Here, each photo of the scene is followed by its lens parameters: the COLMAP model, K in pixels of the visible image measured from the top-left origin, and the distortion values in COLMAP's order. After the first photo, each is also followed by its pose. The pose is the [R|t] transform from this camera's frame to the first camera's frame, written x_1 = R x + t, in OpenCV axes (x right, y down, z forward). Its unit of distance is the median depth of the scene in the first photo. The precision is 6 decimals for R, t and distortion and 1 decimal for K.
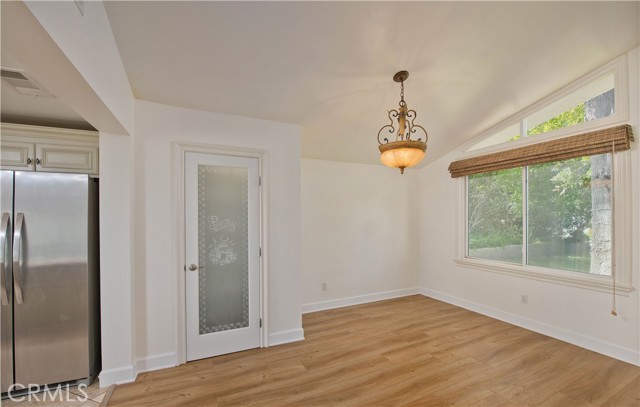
lens RADIAL K [[263.3, 0, 326.0], [0, 263.3, 216.6], [0, 0, 1]] dist [-0.014352, -0.000186]
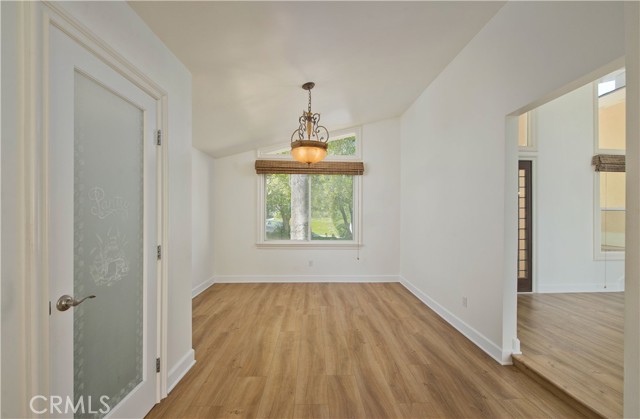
lens RADIAL K [[256.2, 0, 316.1], [0, 256.2, 216.2], [0, 0, 1]] dist [-0.003991, -0.001003]
pose [[0.422698, -0.001148, 0.906270, -0.649974], [-0.017170, 0.999810, 0.009275, 0.037159], [-0.906108, -0.019481, 0.422597, 0.411240]]
